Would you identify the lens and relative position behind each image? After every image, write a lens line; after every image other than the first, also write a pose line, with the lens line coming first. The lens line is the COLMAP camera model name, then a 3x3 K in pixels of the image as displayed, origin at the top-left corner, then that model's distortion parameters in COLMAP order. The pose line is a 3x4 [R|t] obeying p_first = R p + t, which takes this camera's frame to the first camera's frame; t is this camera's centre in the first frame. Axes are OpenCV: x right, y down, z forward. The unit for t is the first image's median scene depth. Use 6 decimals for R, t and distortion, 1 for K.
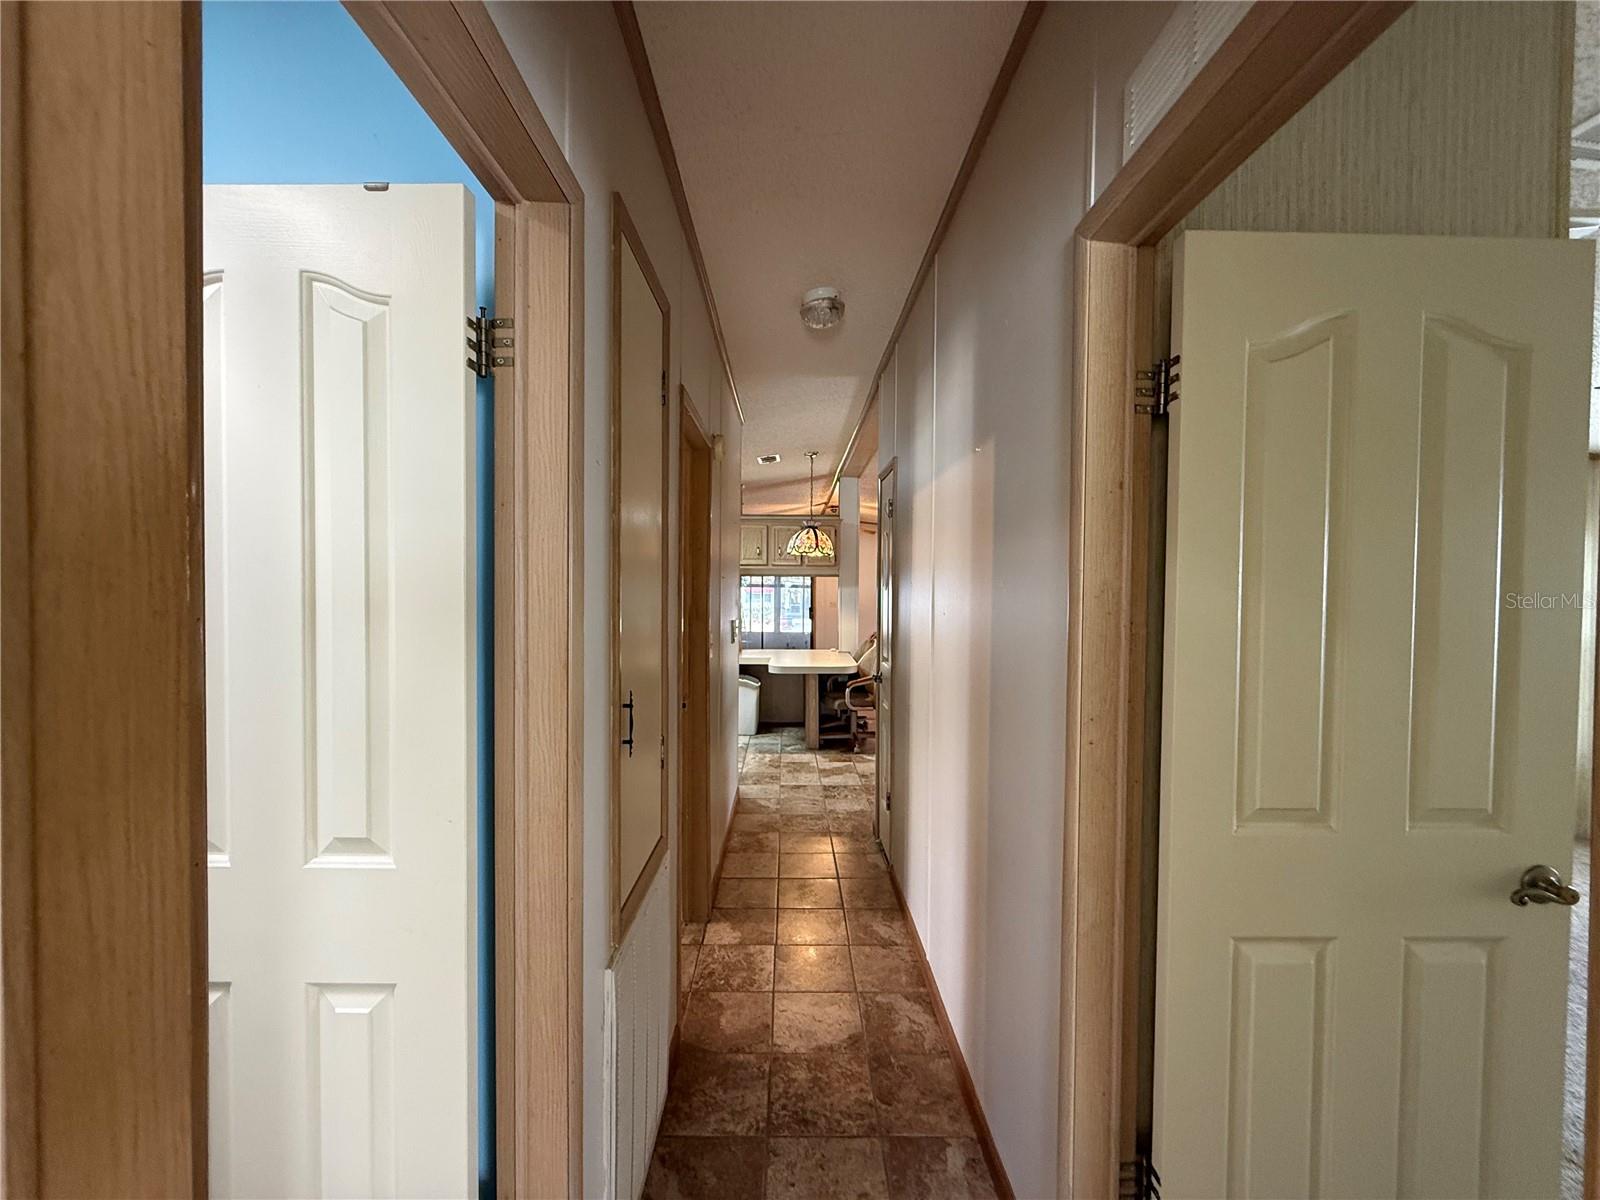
lens RADIAL K [[634.3, 0, 796.5], [0, 634.3, 601.4], [0, 0, 1]] dist [0.000045, -0.000236]
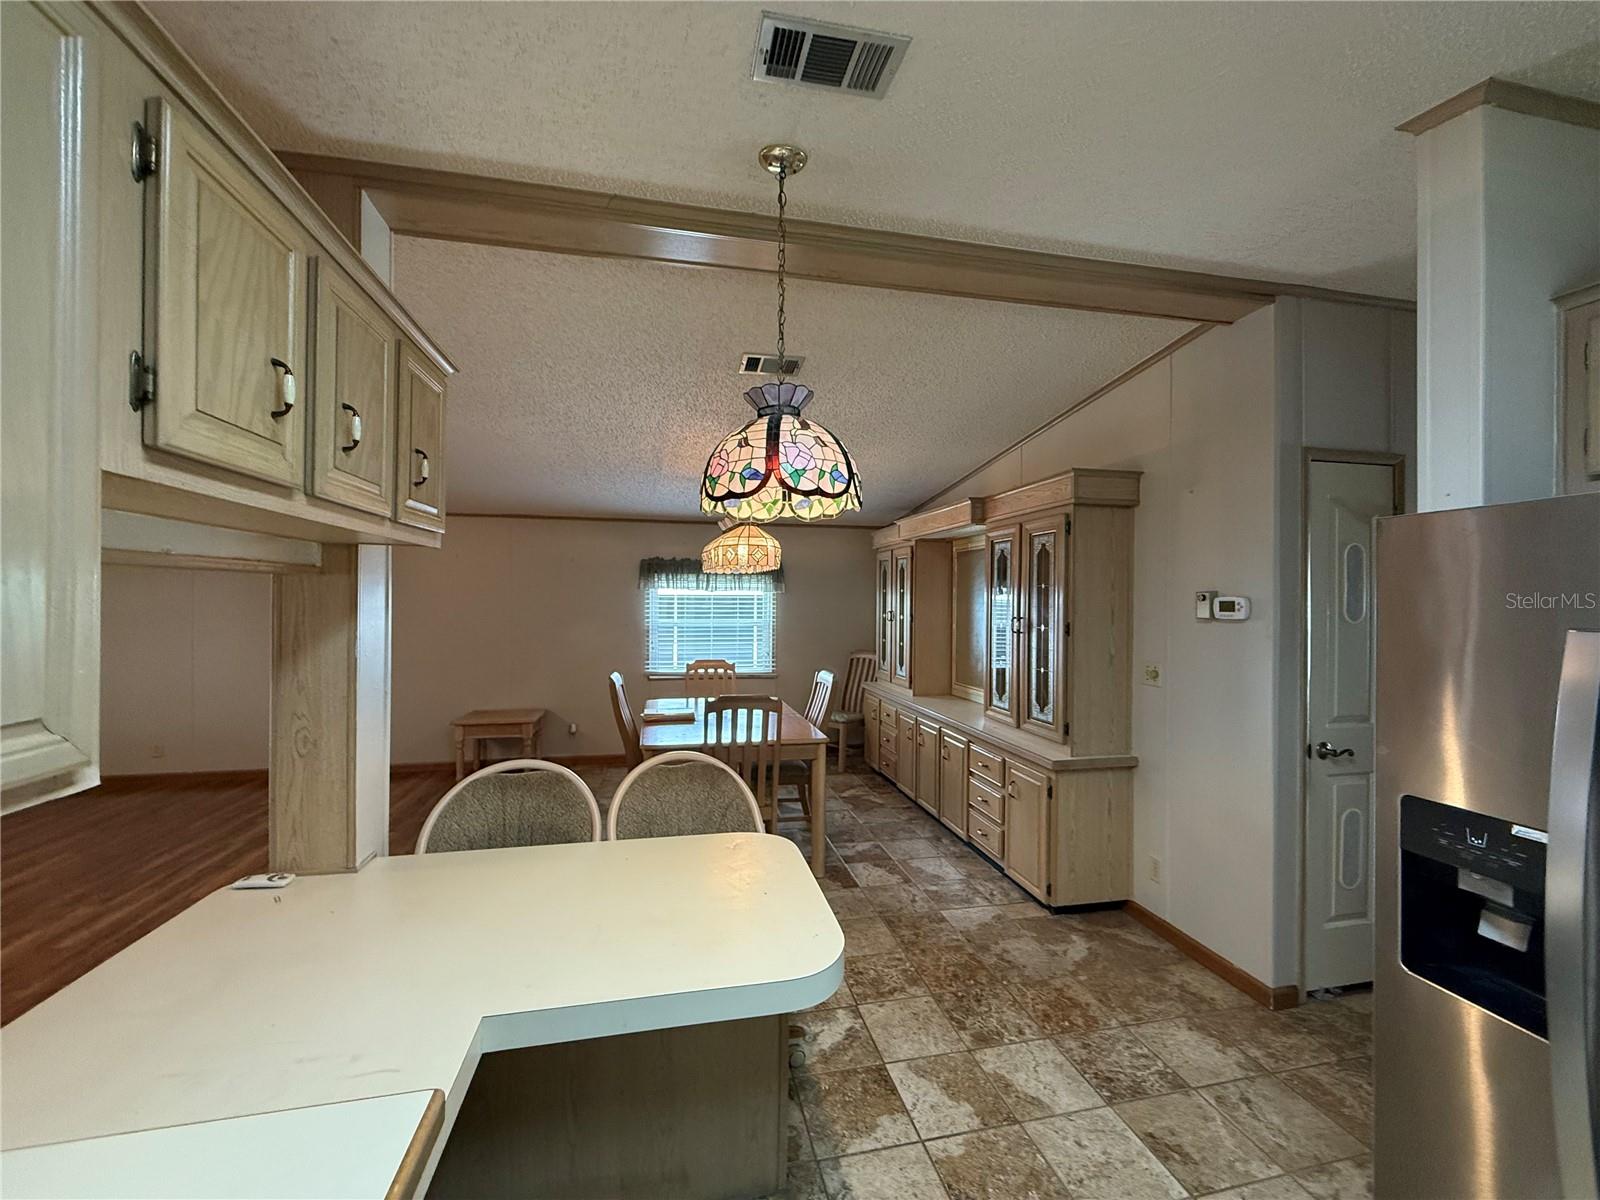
lens RADIAL K [[634.3, 0, 796.5], [0, 634.3, 601.4], [0, 0, 1]] dist [0.000045, -0.000236]
pose [[-0.199553, -0.012098, 0.979812, -0.303376], [0.012661, 0.999808, 0.014923, -0.041832], [-0.979805, 0.015383, -0.199362, 1.219236]]
